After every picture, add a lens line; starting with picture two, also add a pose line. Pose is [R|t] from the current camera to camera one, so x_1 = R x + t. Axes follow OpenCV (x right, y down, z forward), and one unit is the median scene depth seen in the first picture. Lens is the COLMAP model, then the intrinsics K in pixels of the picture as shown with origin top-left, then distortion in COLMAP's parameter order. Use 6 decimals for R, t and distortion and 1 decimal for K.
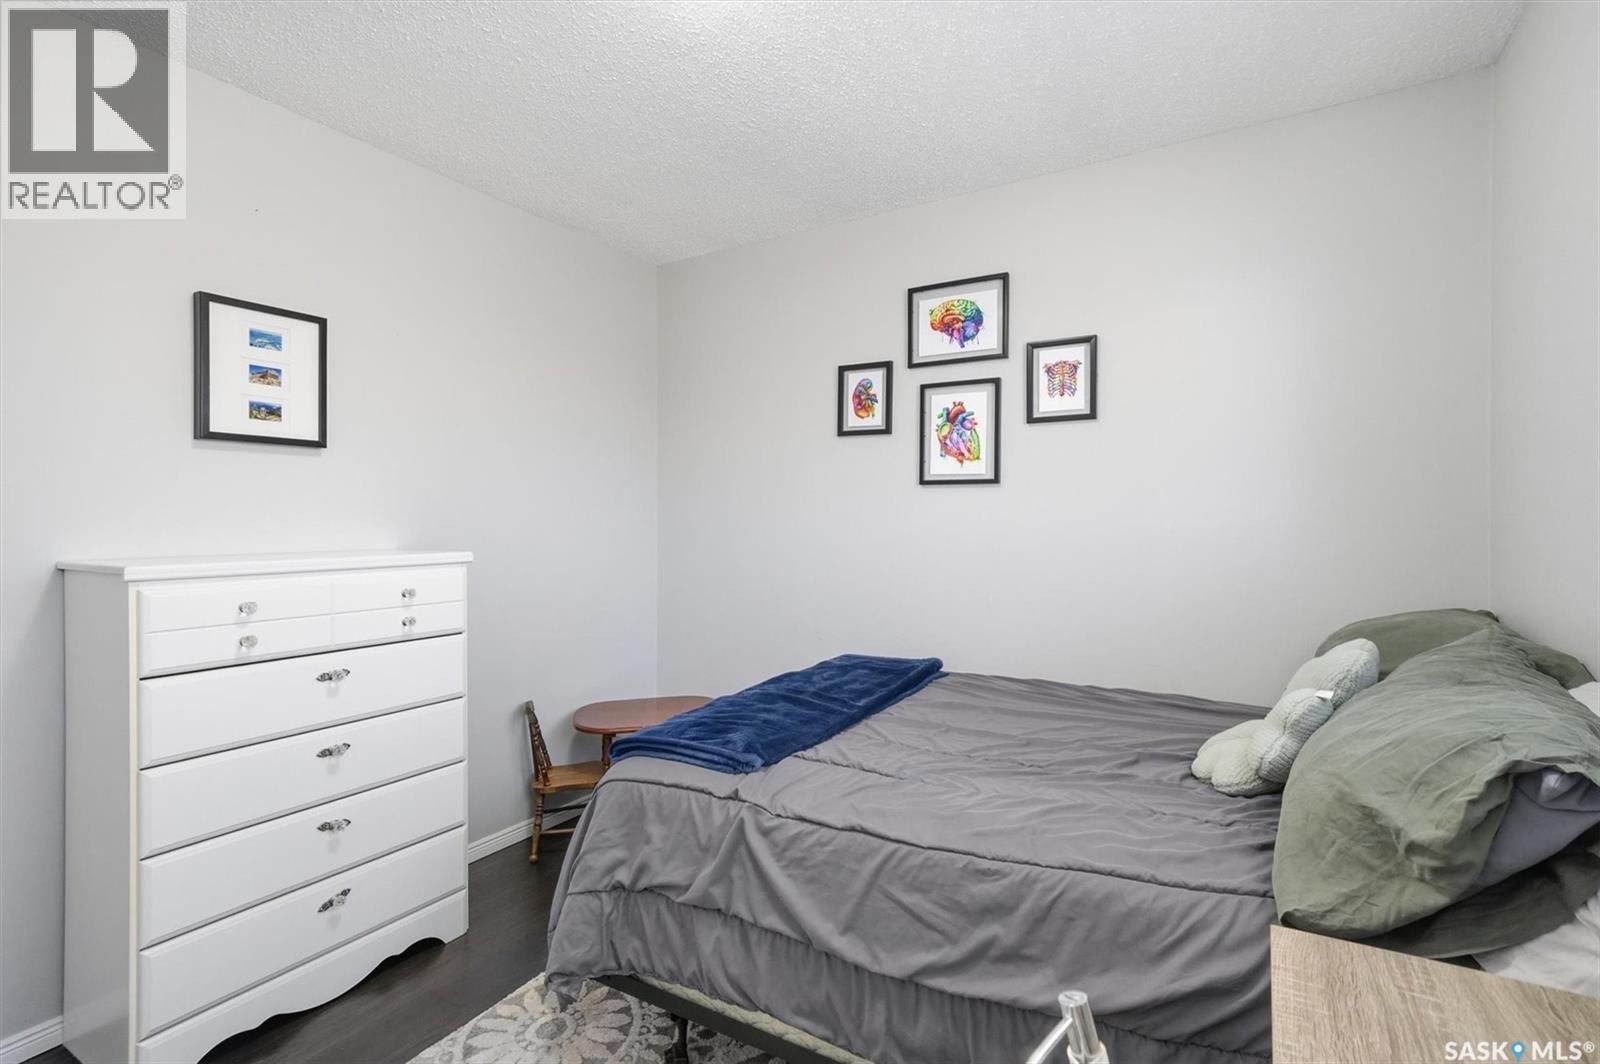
lens RADIAL K [[765.6, 0, 807.6], [0, 765.6, 498.1], [0, 0, 1]] dist [0.012167, -0.000023]
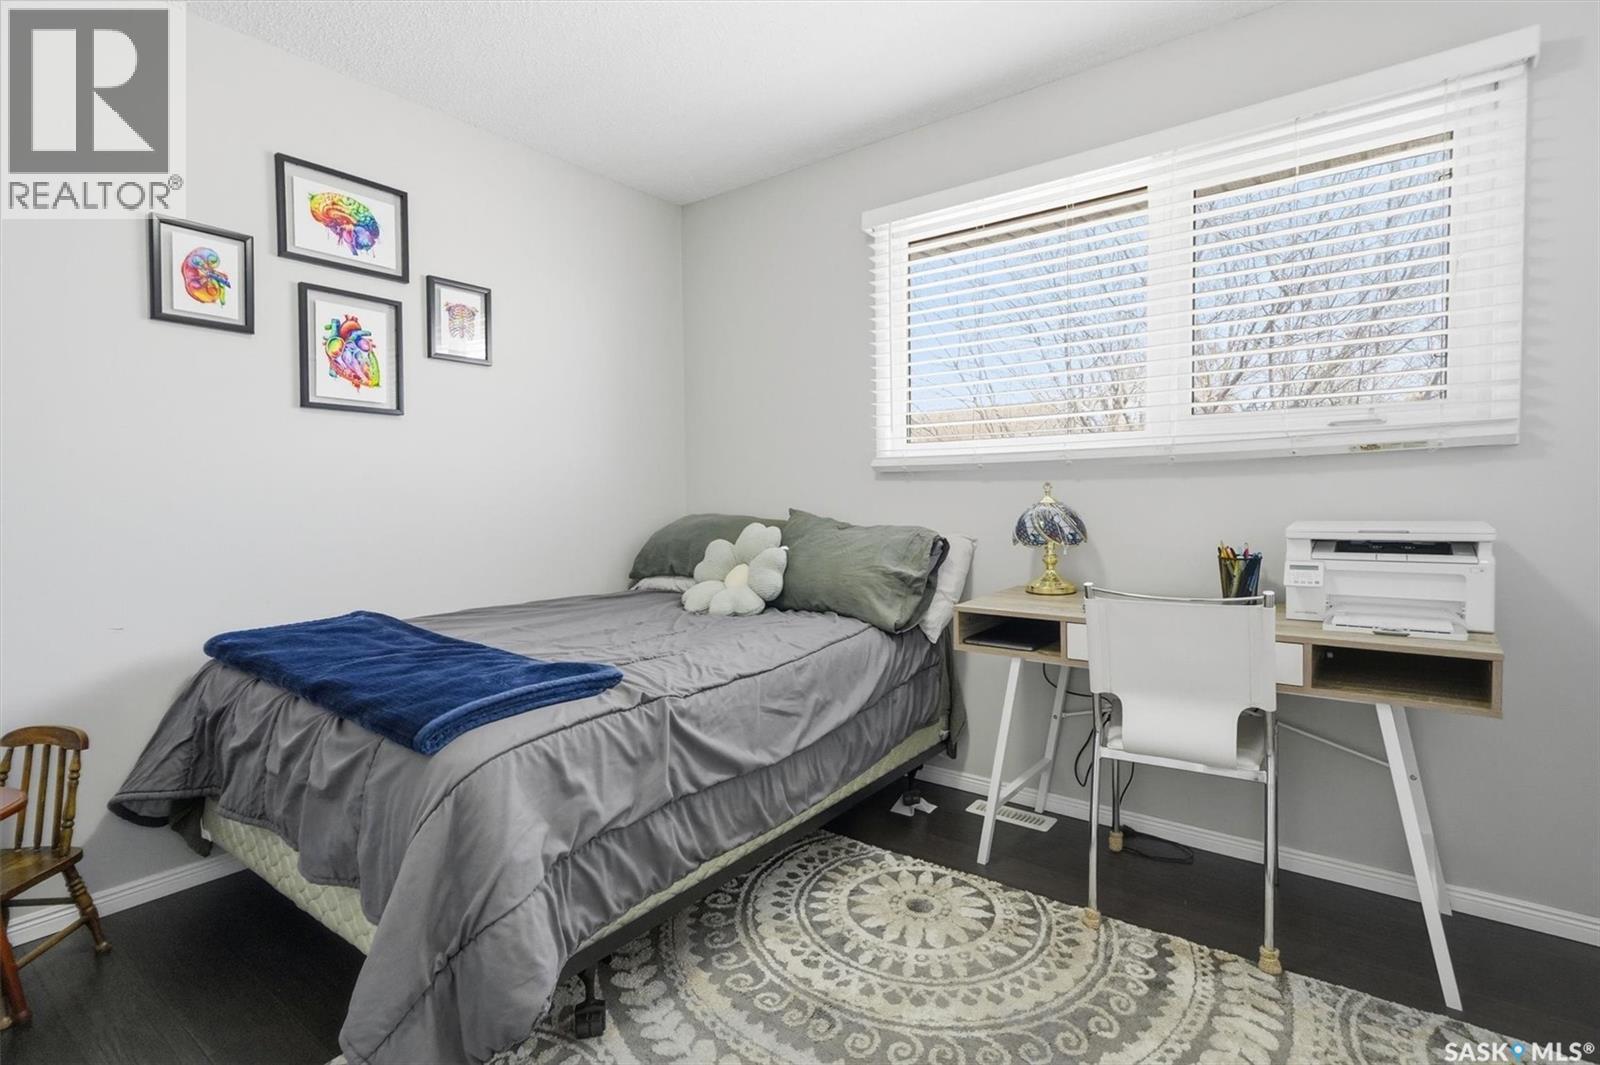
lens RADIAL K [[765.6, 0, 807.6], [0, 765.6, 498.6], [0, 0, 1]] dist [0.012167, -0.000023]
pose [[0.107790, -0.005858, 0.994156, -0.618571], [-0.022168, 0.999720, 0.008294, 0.062364], [-0.993926, -0.022932, 0.107630, 0.390947]]
